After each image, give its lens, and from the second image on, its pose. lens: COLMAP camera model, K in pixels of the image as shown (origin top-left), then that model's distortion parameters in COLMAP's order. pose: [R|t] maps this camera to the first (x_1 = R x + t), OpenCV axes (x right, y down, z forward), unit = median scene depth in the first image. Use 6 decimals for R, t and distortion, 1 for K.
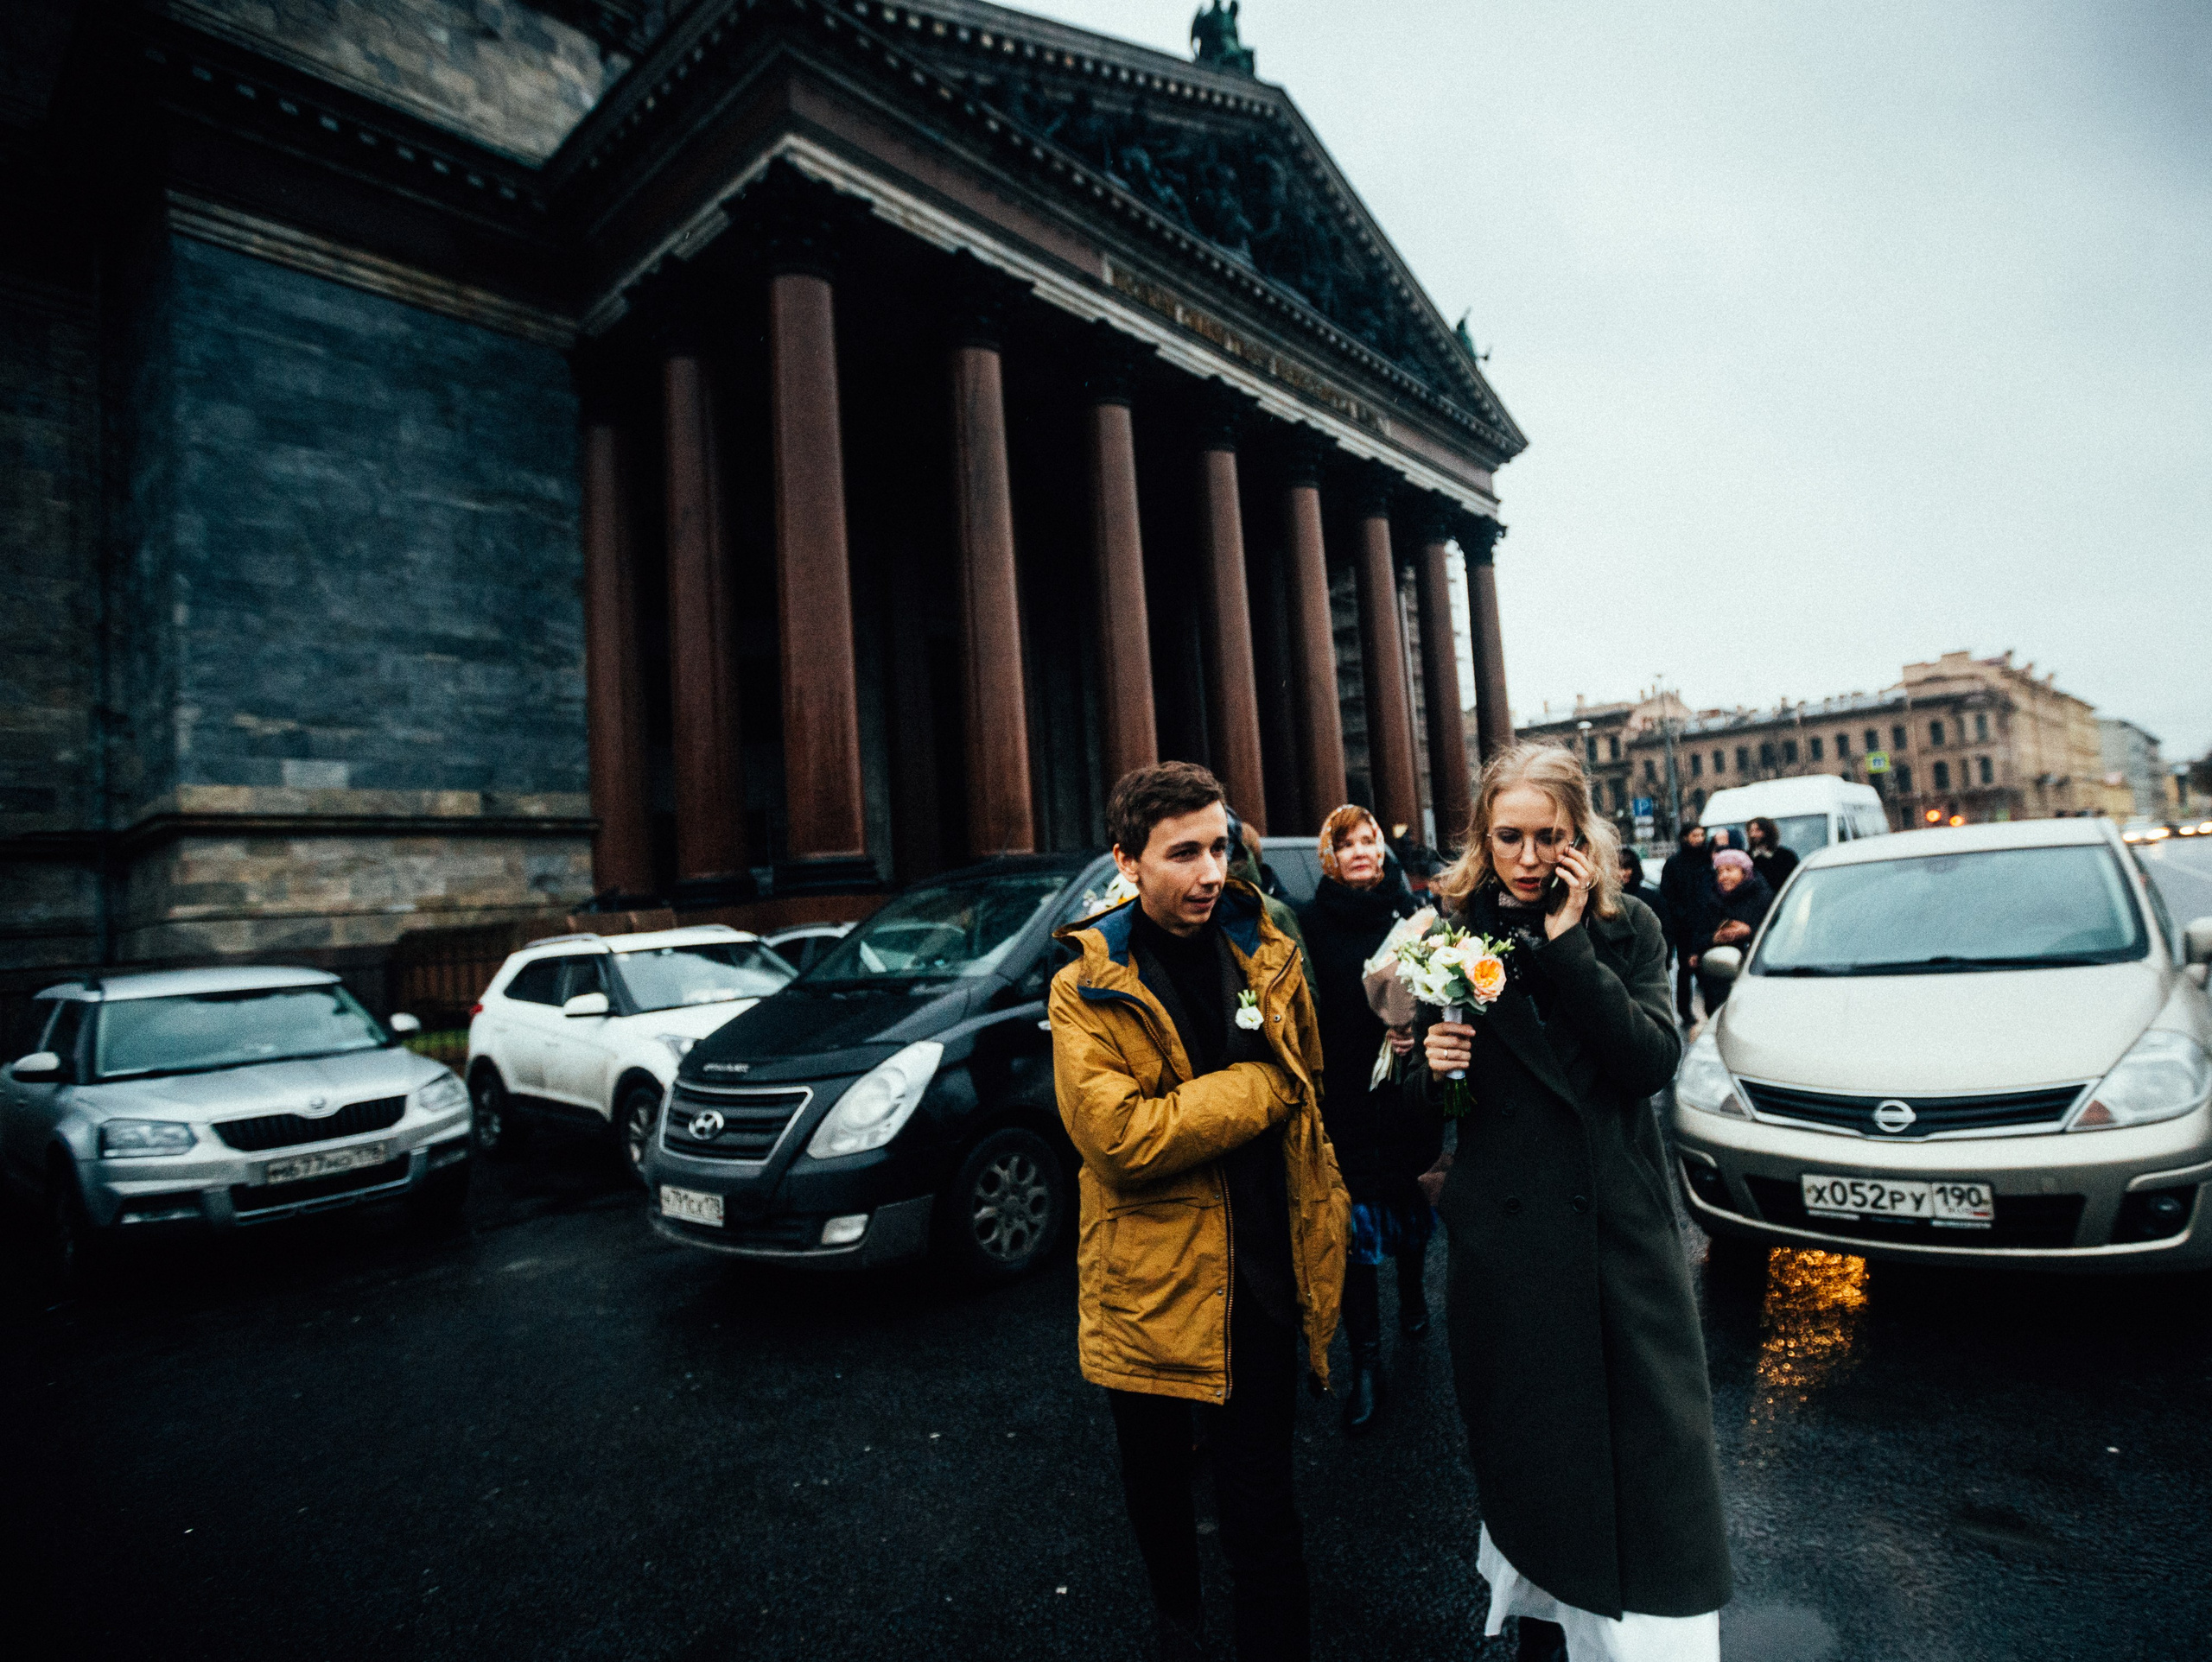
lens RADIAL K [[1261.2, 0, 1144.9], [0, 1261.2, 834.8], [0, 0, 1]] dist [-0.065703, 0.032376]
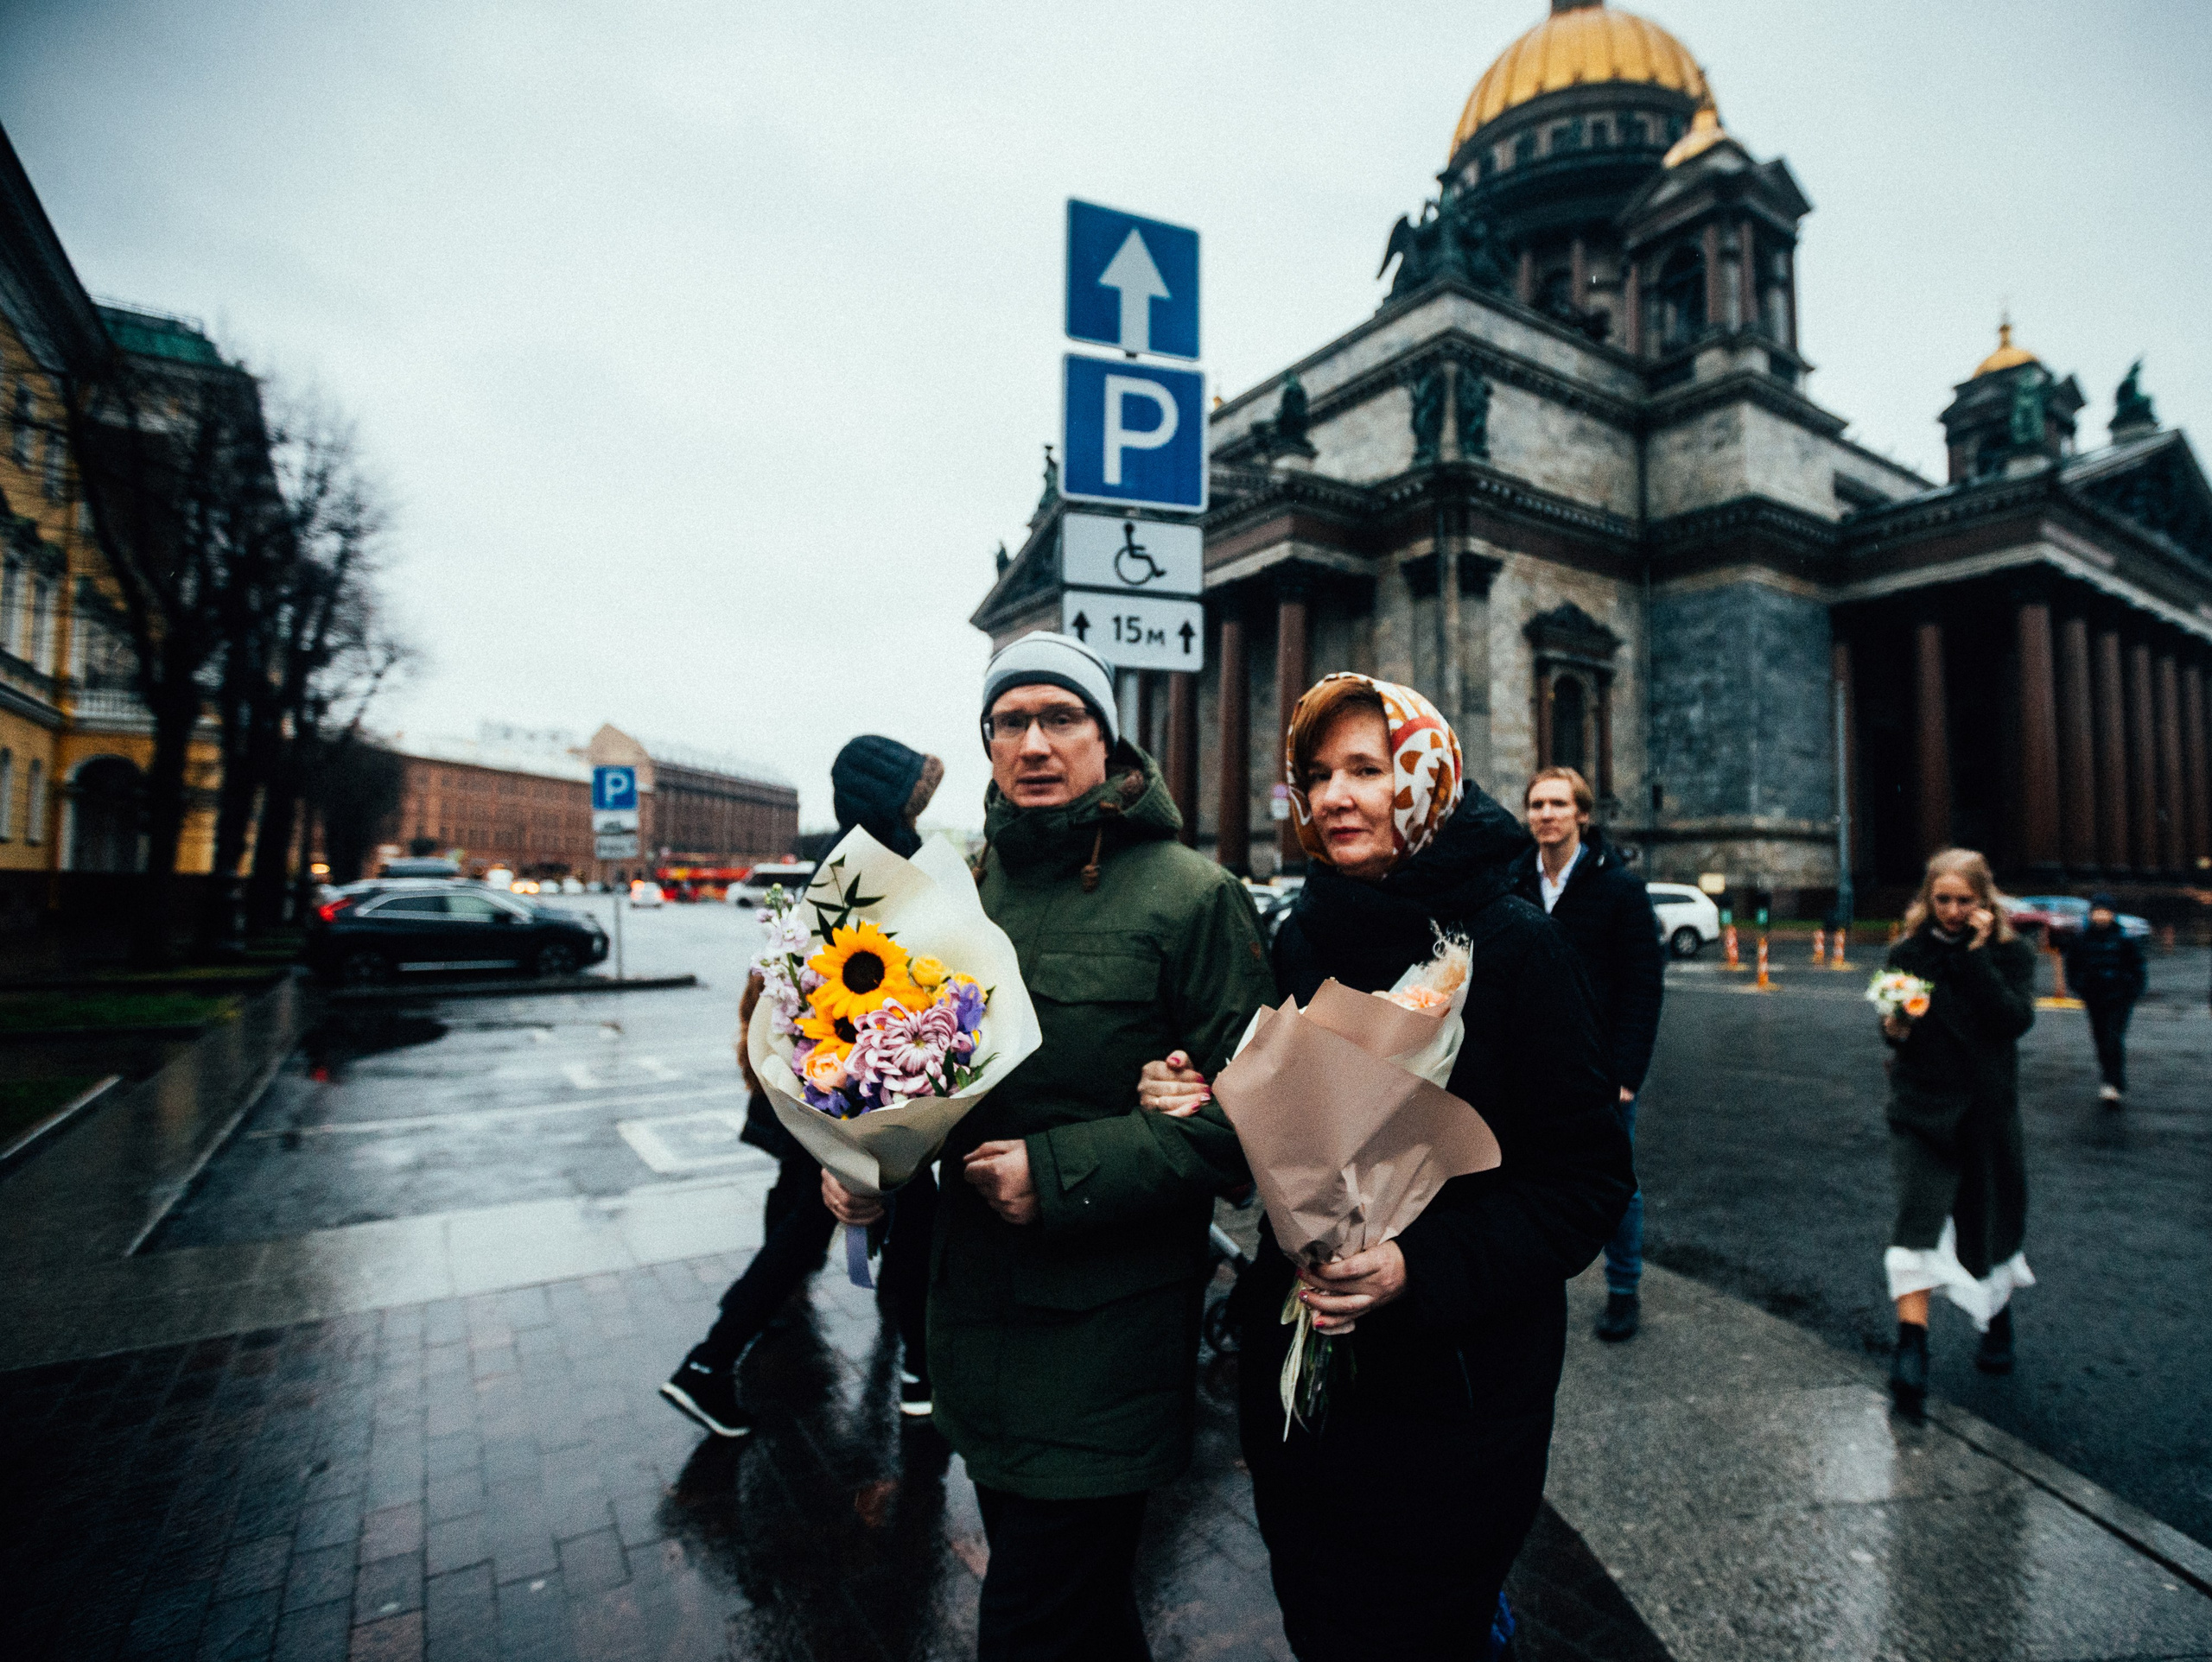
lens RADIAL K [[1261.2, 0, 1144.9], [0, 1261.2, 834.8], [0, 0, 1]] dist [-0.065703, 0.032376]
pose [[0.958434, 0.059760, -0.278986, -1.044727], [-0.058183, 0.998209, 0.013939, 0.026982], [0.279319, 0.002873, 0.960194, -1.404905]]
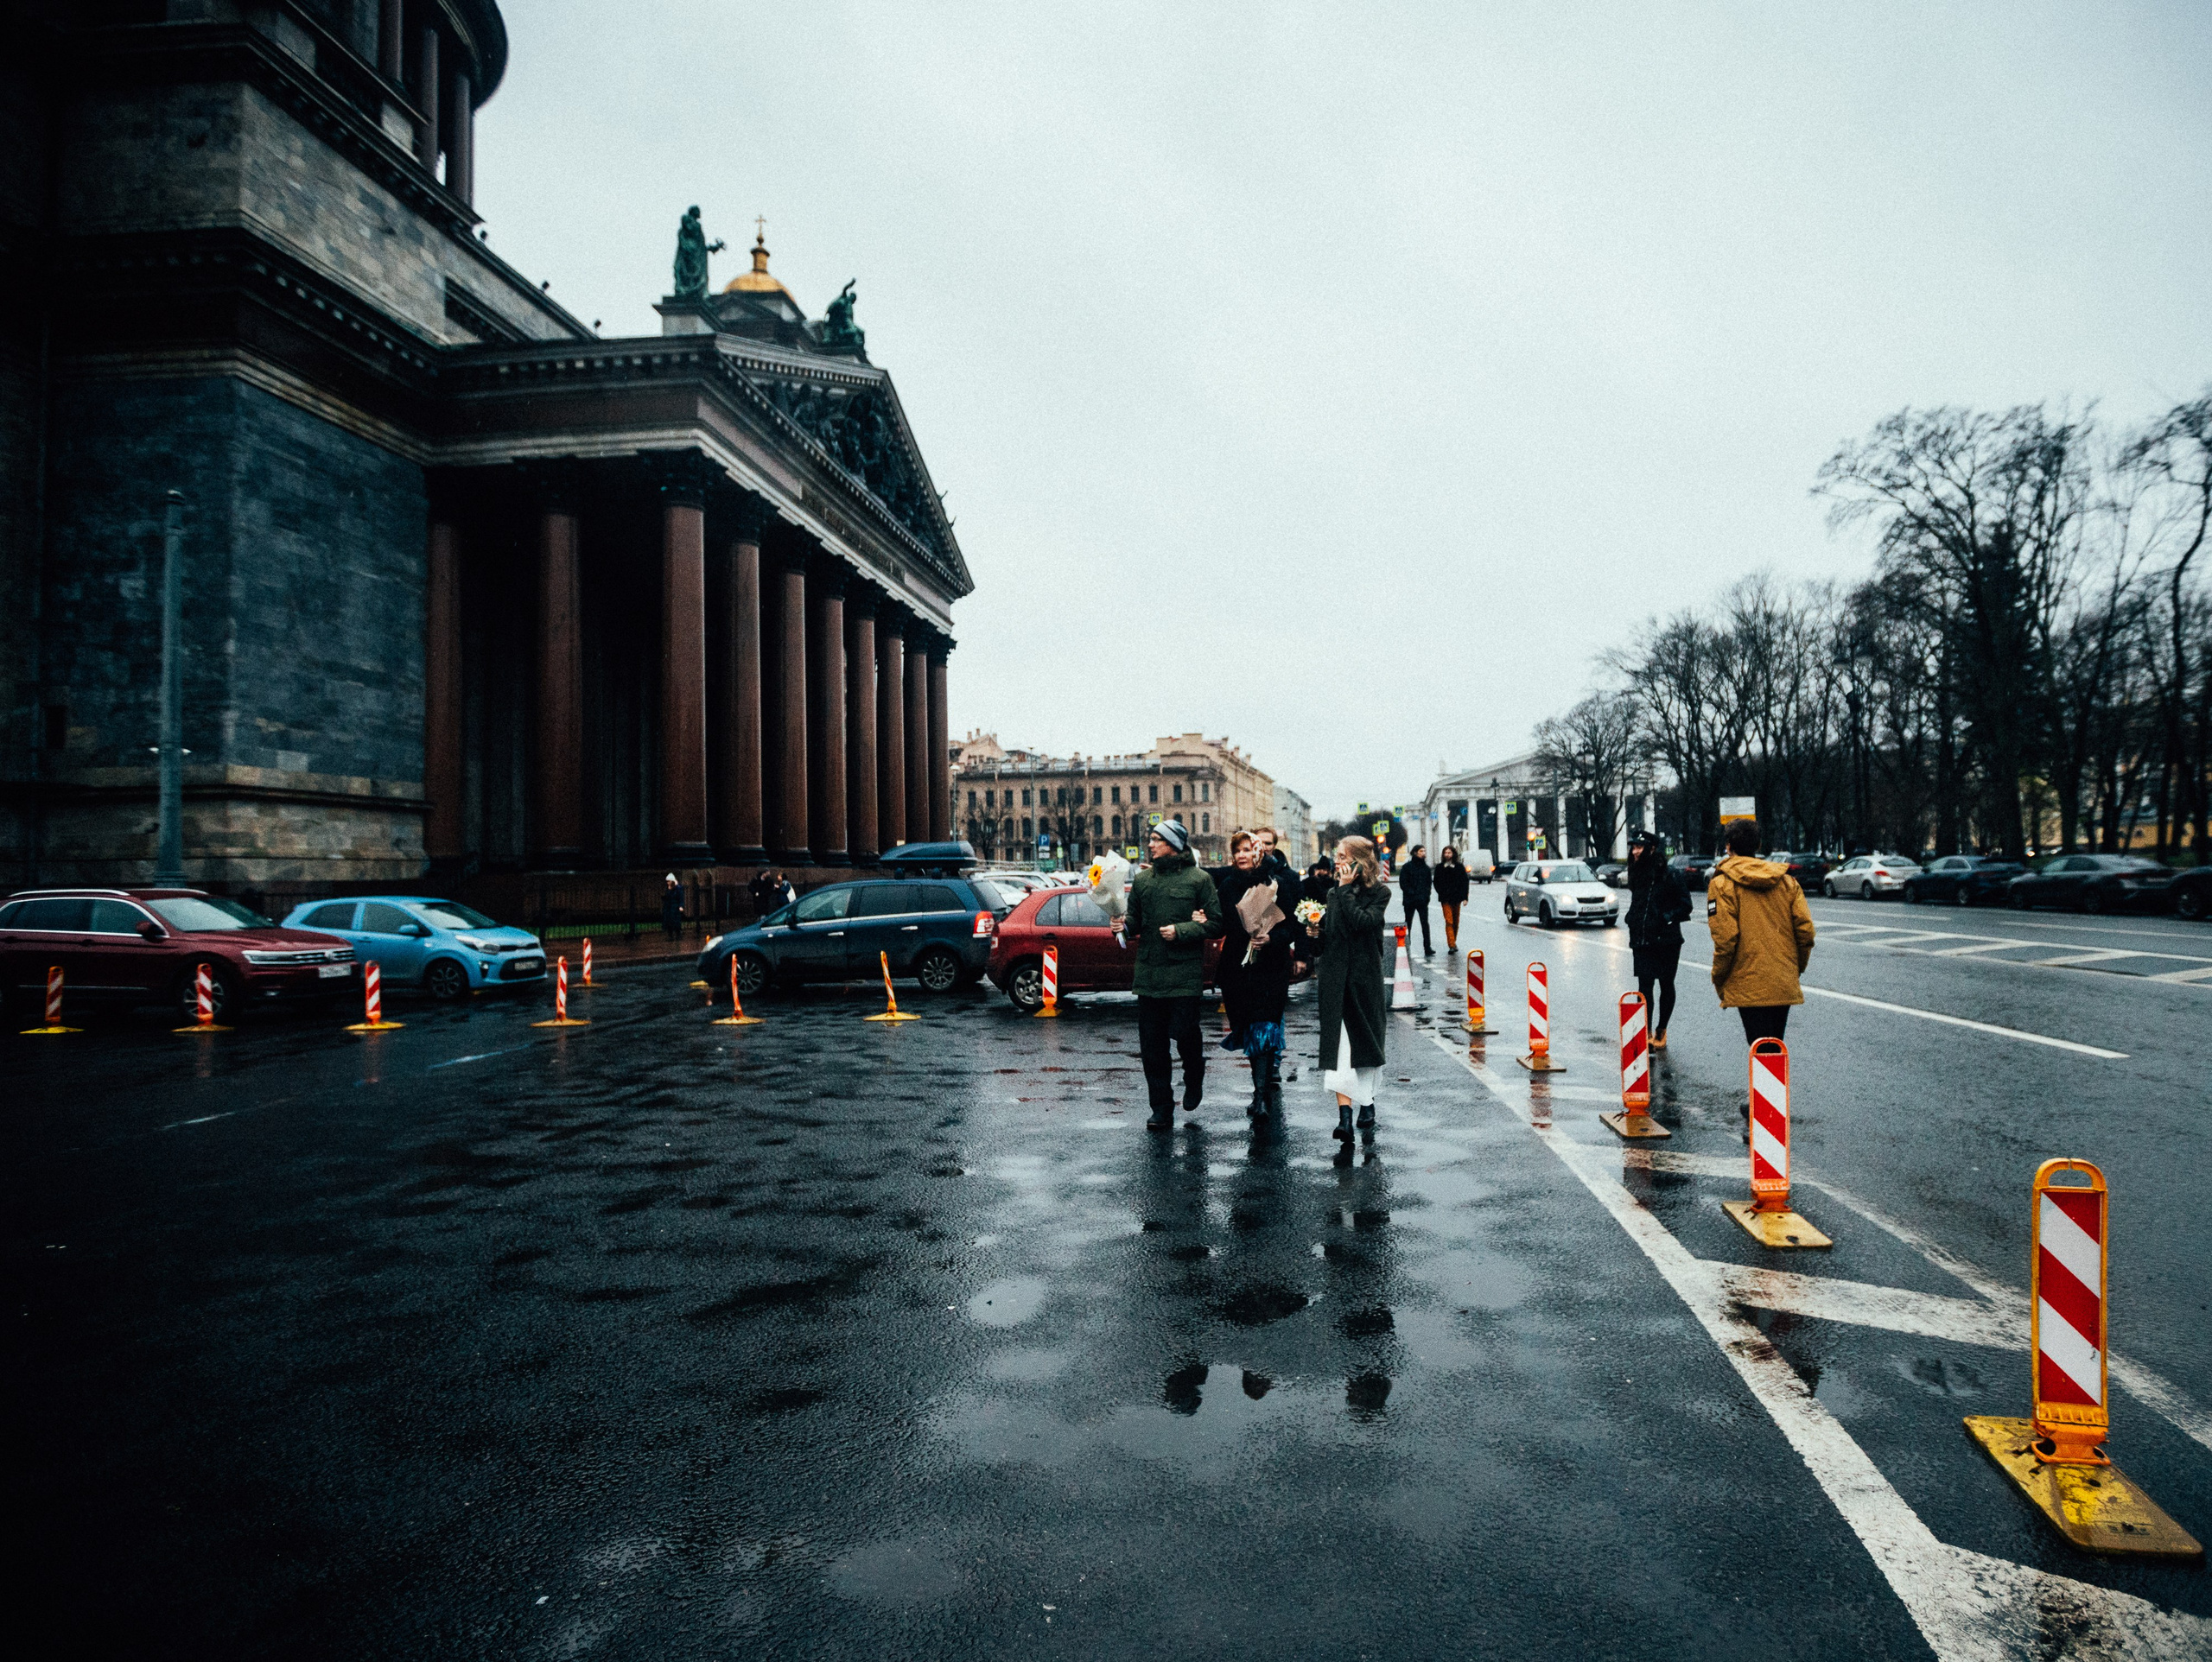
lens RADIAL K [[1261.2, 0, 1144.9], [0, 1261.2, 834.8], [0, 0, 1]] dist [-0.065703, 0.032376]
pose [[0.843234, 0.073263, 0.532530, -0.534929], [-0.071832, 0.997141, -0.023440, -0.000712], [-0.532725, -0.018487, 0.846086, -0.684751]]
